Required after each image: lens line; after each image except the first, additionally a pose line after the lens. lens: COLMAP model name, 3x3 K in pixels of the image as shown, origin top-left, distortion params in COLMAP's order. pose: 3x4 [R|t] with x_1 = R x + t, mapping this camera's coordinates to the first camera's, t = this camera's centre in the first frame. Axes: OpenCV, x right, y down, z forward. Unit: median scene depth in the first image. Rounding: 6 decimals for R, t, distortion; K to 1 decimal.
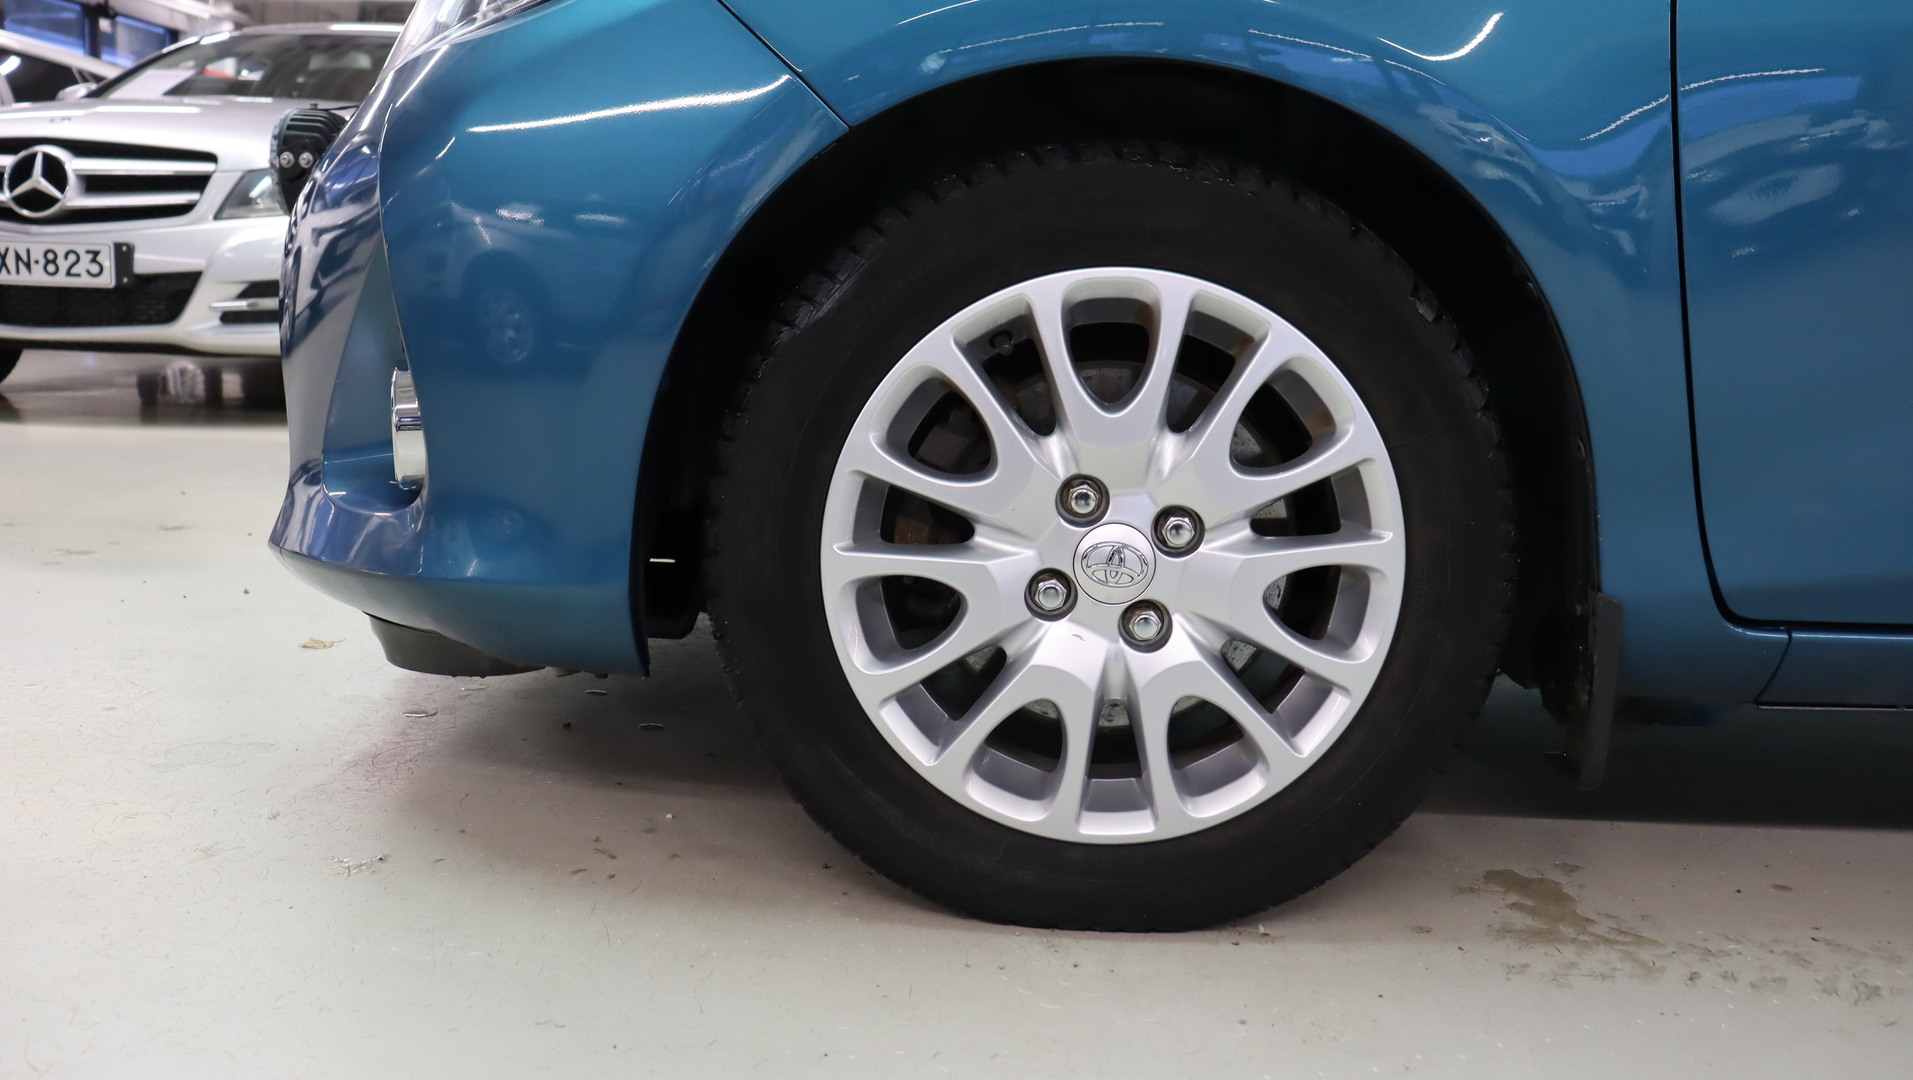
lens RADIAL K [[1620.0, 0, 956.5], [0, 1620.0, 540.0], [0, 0, 1]] dist [-0.145157, 0.137946]
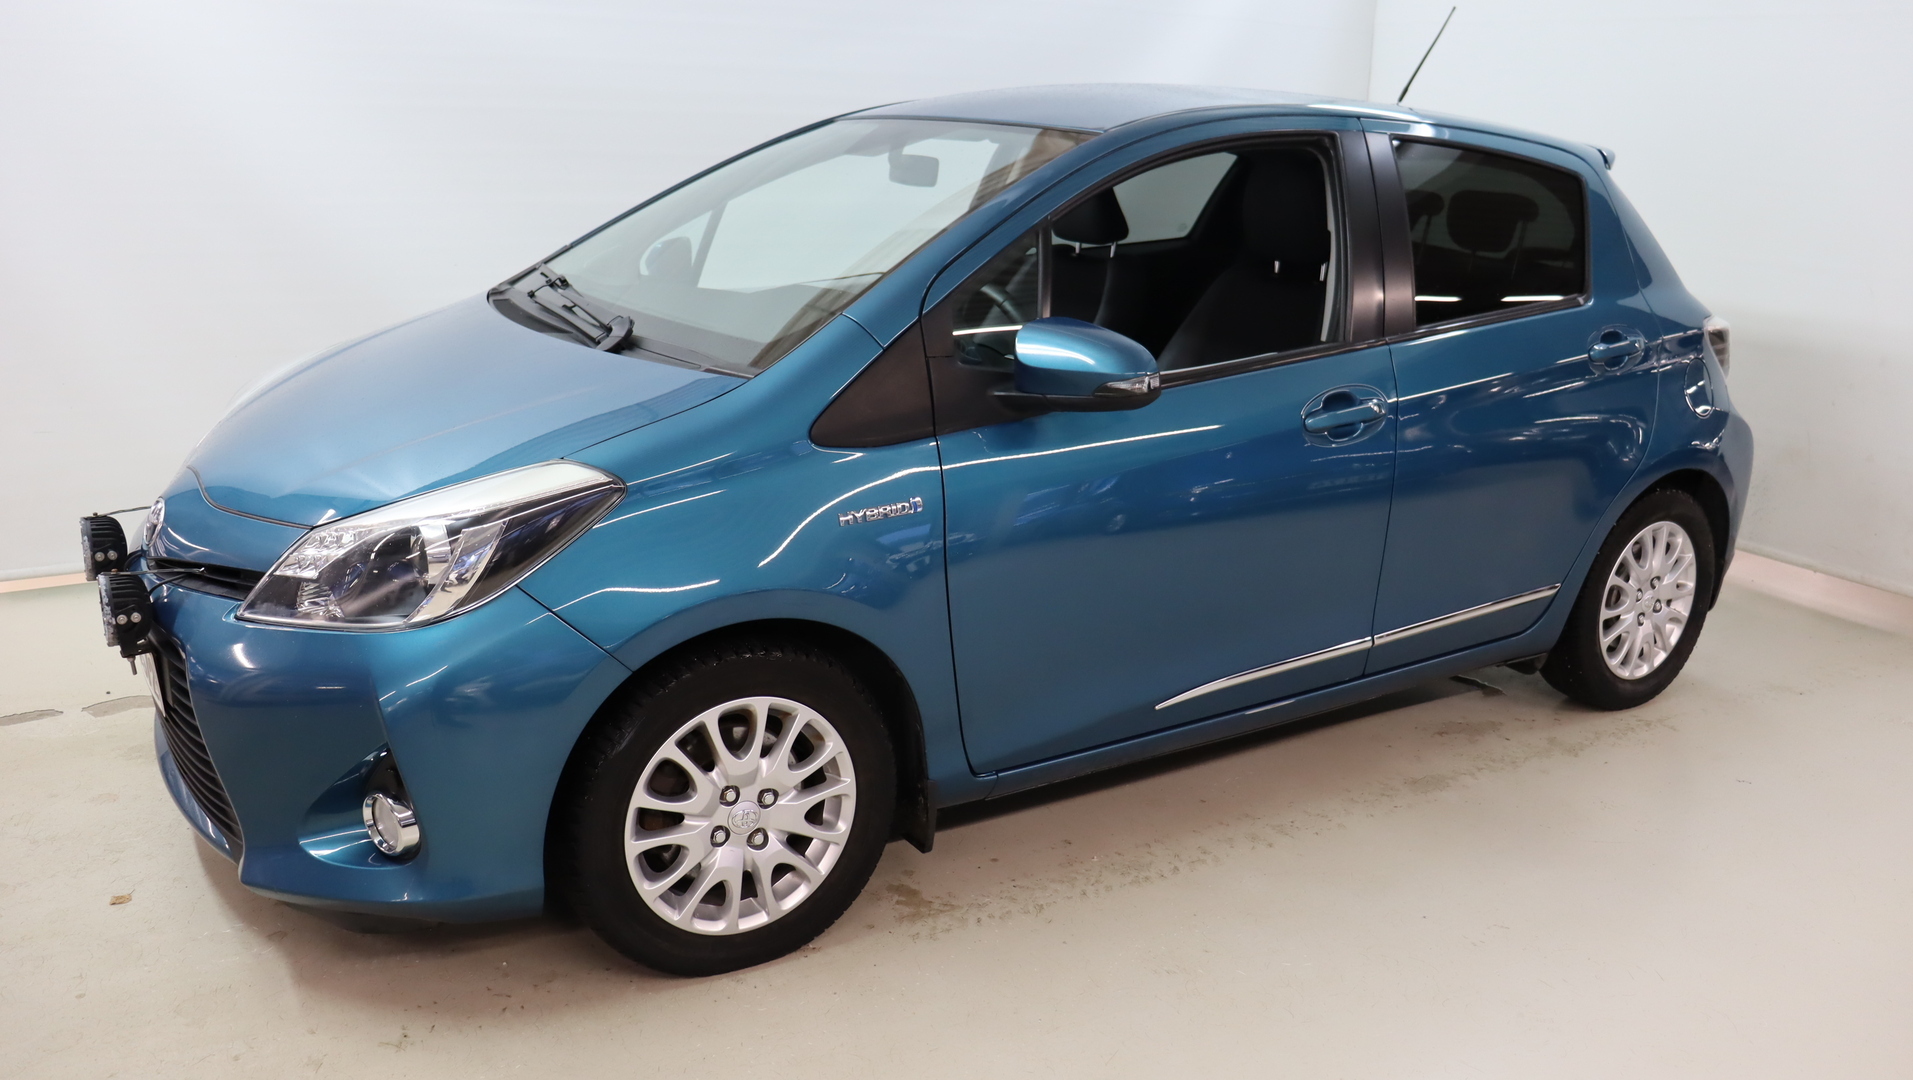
lens RADIAL K [[1620.0, 0, 956.5], [0, 1620.0, 540.0], [0, 0, 1]] dist [-0.145157, 0.137946]
pose [[0.832964, -0.159732, 0.529770, -0.793258], [0.093939, 0.984351, 0.149093, -0.681534], [-0.545295, -0.074423, 0.834934, -1.033697]]
